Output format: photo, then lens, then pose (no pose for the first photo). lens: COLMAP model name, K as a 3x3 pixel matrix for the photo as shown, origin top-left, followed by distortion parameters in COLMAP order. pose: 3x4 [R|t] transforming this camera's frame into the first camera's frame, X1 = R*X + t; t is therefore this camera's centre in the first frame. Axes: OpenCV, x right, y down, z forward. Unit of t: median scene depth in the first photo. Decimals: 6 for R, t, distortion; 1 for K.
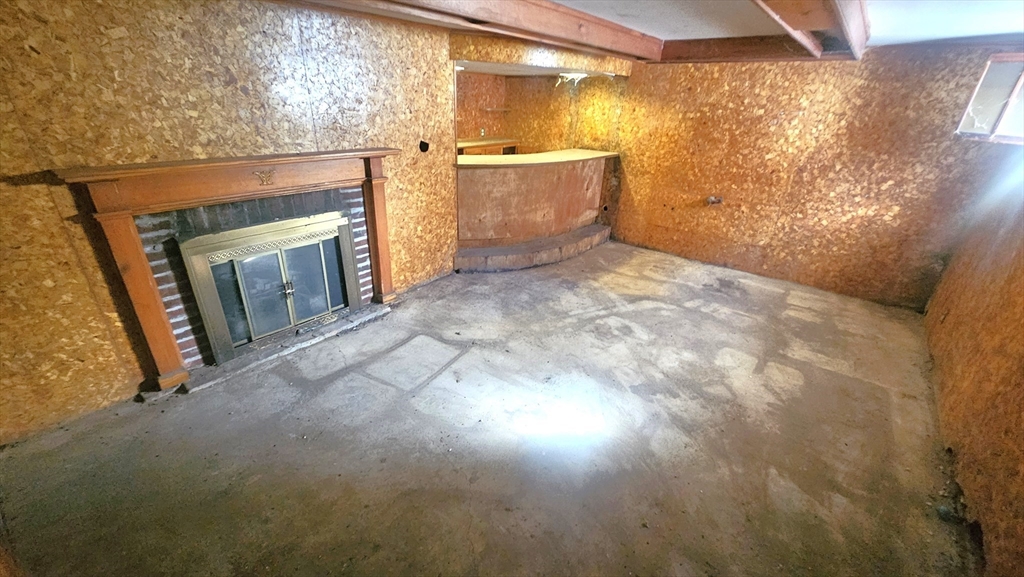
lens RADIAL K [[418.6, 0, 509.4], [0, 418.6, 293.7], [0, 0, 1]] dist [0.000472, 0.000338]
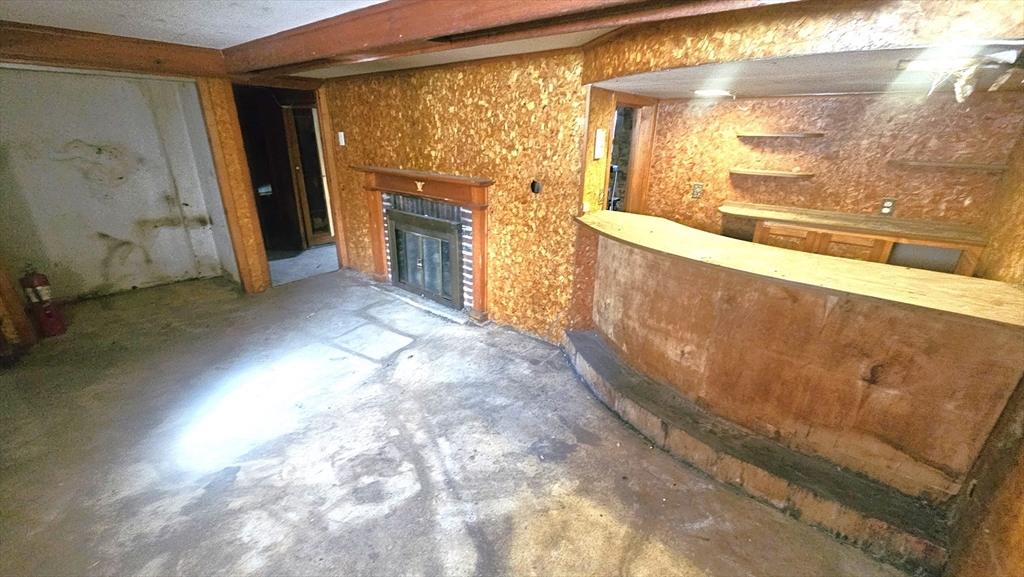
lens RADIAL K [[418.6, 0, 509.4], [0, 418.6, 293.7], [0, 0, 1]] dist [0.000472, 0.000338]
pose [[-0.013593, 0.329063, -0.944210, 0.737544], [-0.440876, 0.845580, 0.301036, -0.419720], [0.897465, 0.420371, 0.133582, 0.964546]]
